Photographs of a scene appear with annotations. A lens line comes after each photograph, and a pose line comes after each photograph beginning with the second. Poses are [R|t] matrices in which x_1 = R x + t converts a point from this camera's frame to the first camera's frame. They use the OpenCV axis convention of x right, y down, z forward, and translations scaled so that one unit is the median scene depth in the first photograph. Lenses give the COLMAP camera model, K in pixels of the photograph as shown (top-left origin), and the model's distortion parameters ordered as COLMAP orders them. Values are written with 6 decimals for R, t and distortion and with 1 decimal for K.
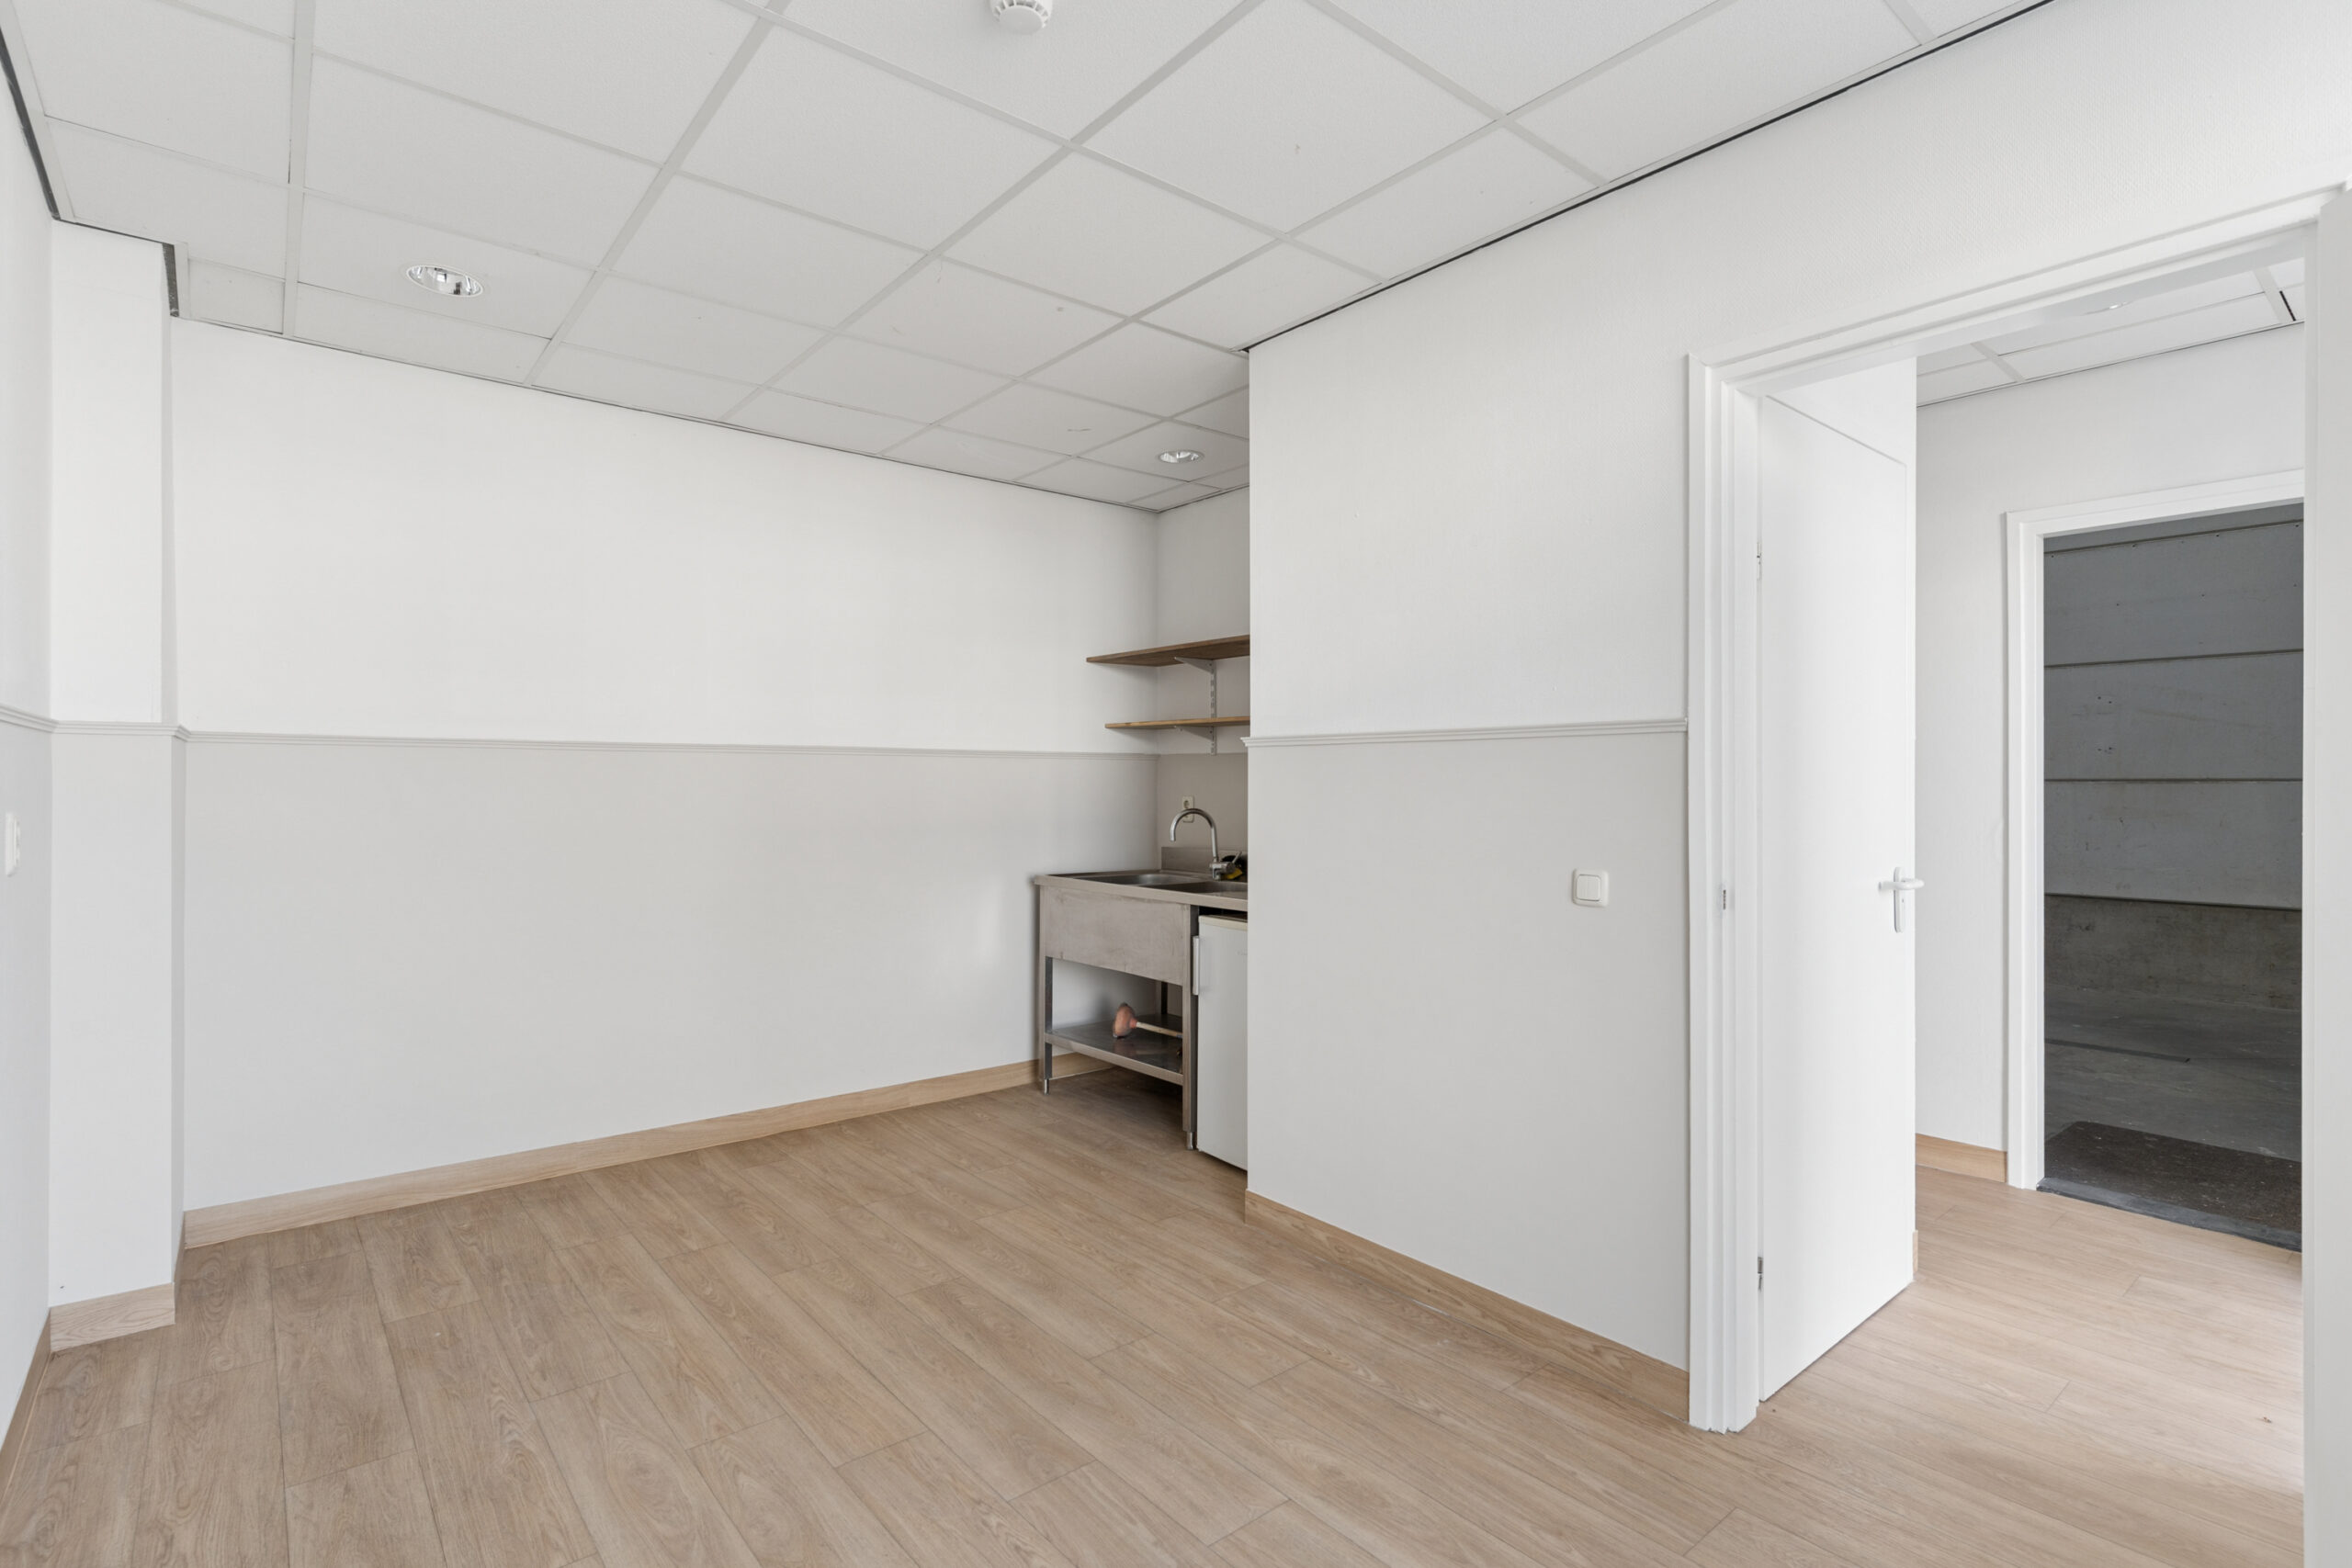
lens RADIAL K [[1115.3, 0, 1175.1], [0, 1115.3, 786.5], [0, 0, 1]] dist [-0.000652, 0.000552]
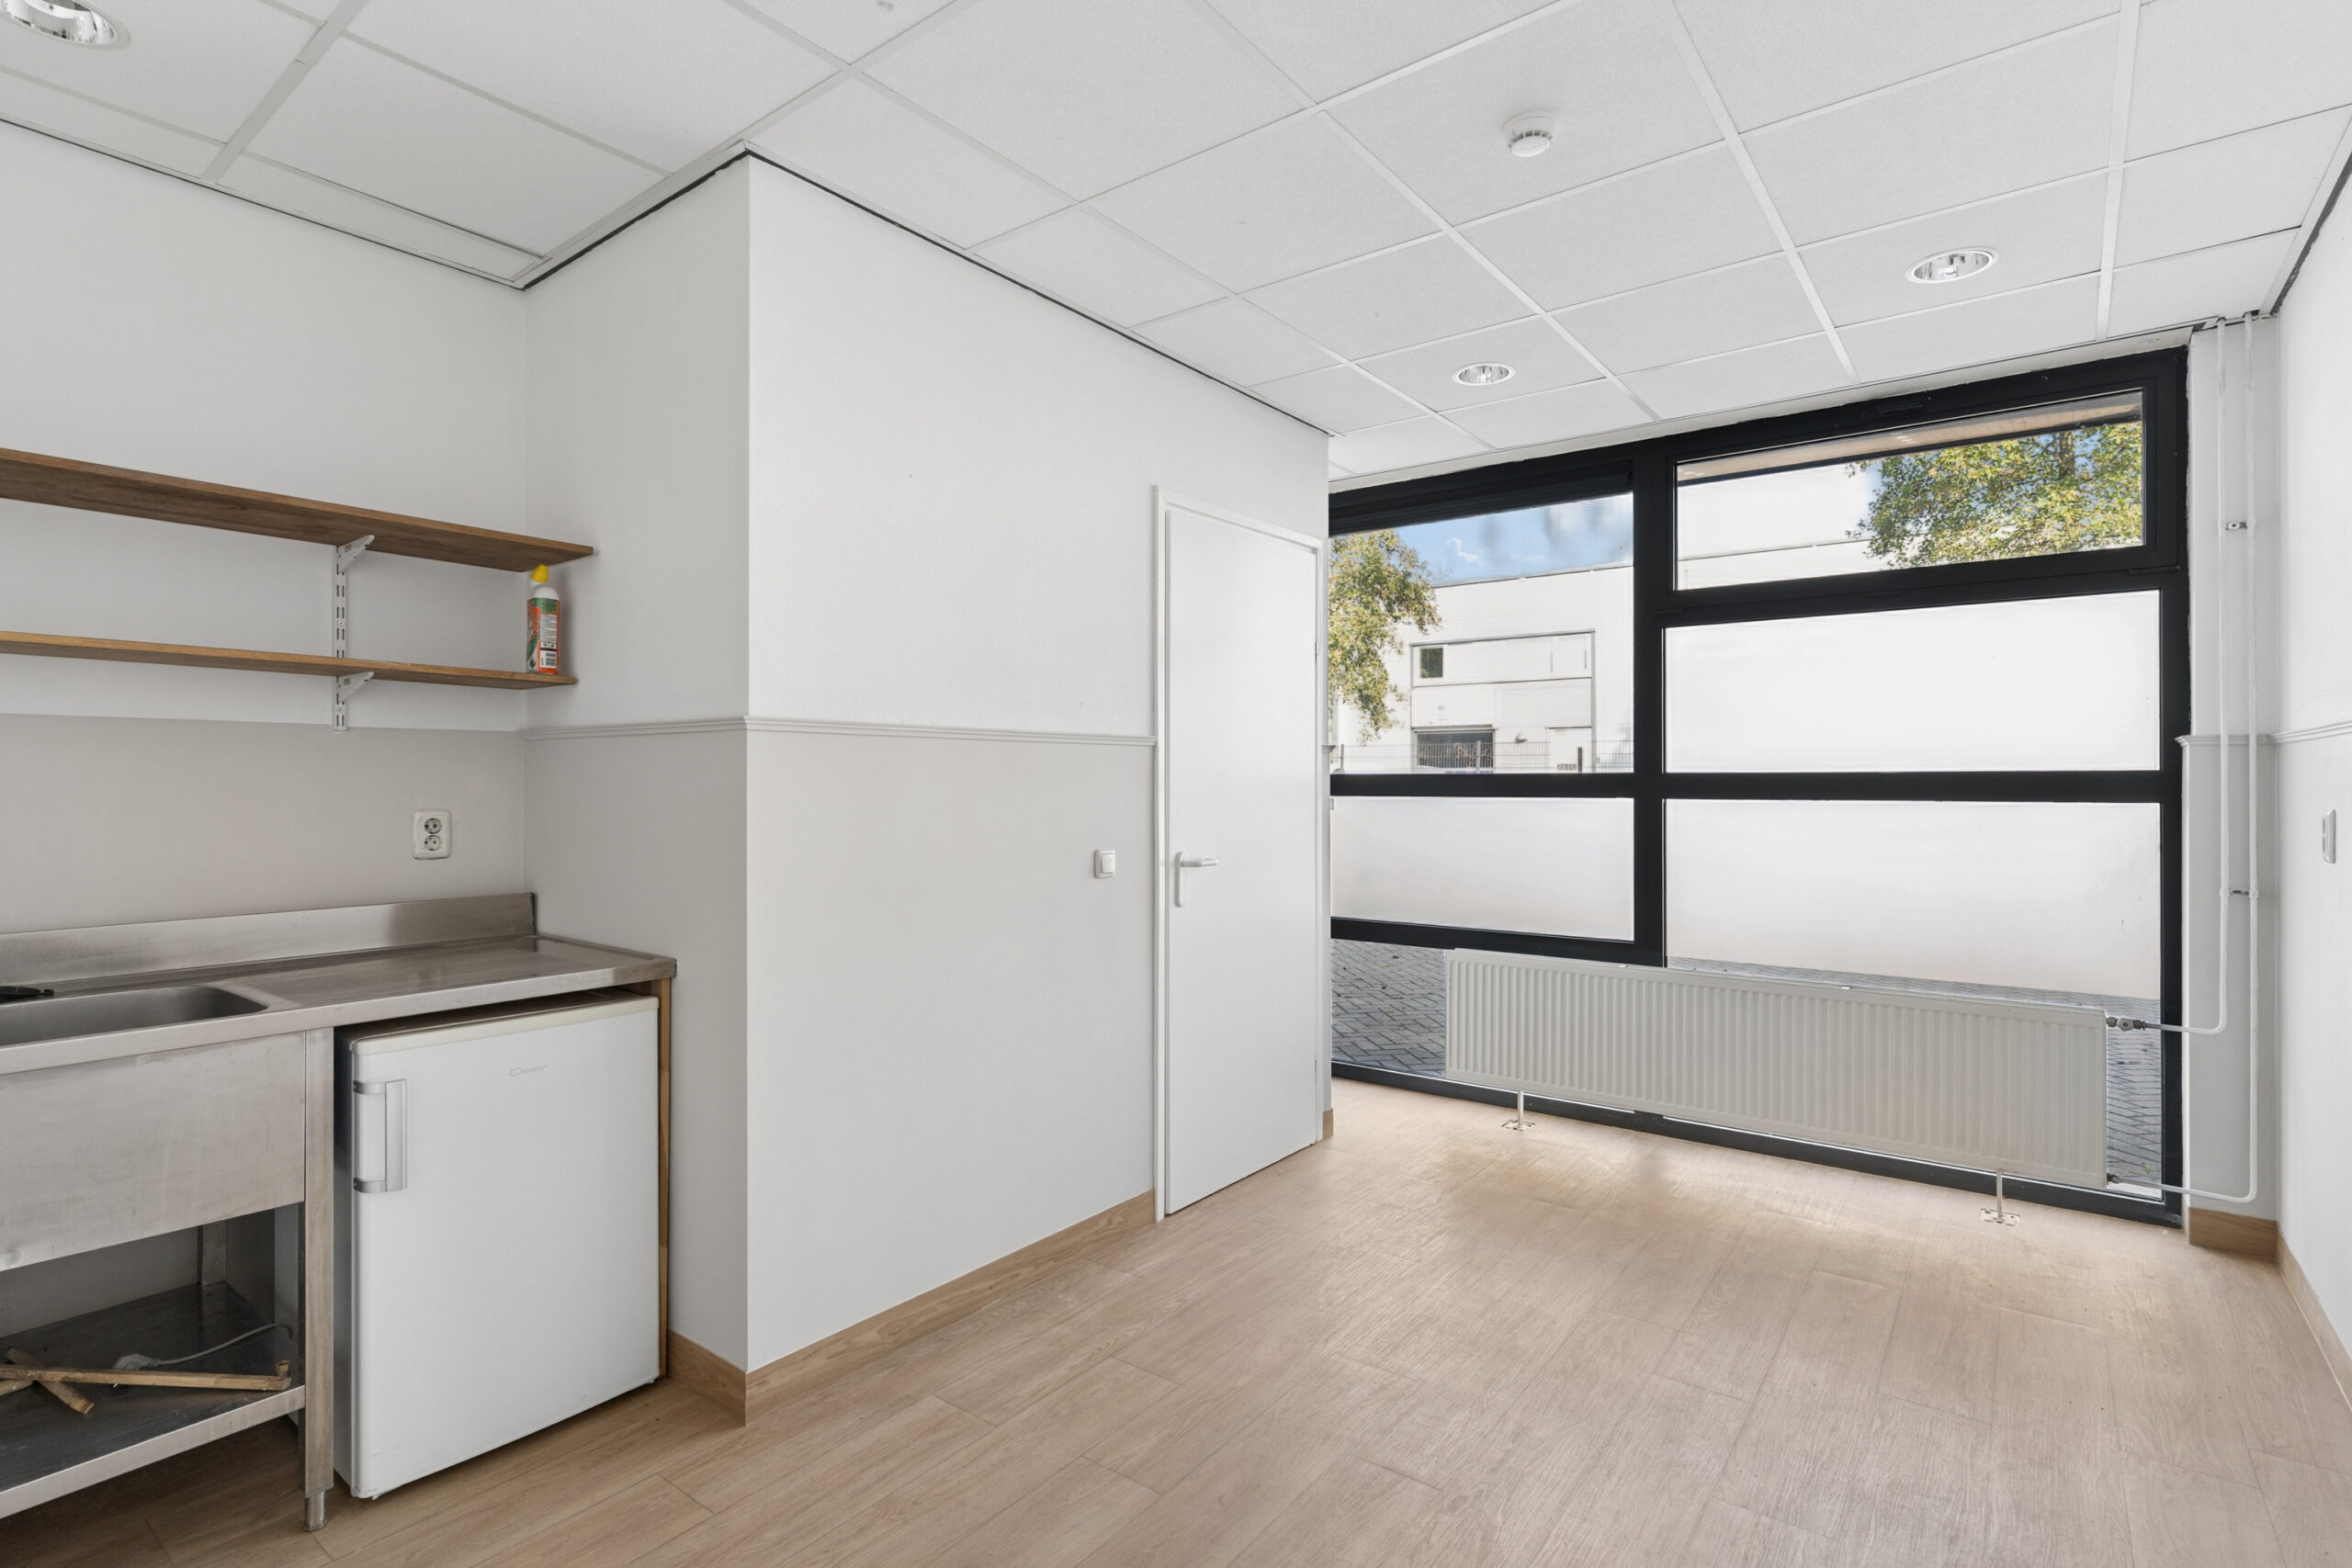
lens RADIAL K [[1115.3, 0, 1181.7], [0, 1115.3, 776.5], [0, 0, 1]] dist [-0.000652, 0.000552]
pose [[-0.219406, 0.002711, 0.975630, -0.803850], [0.004836, 0.999987, -0.001691, -0.005377], [-0.975622, 0.004348, -0.219416, 1.069838]]
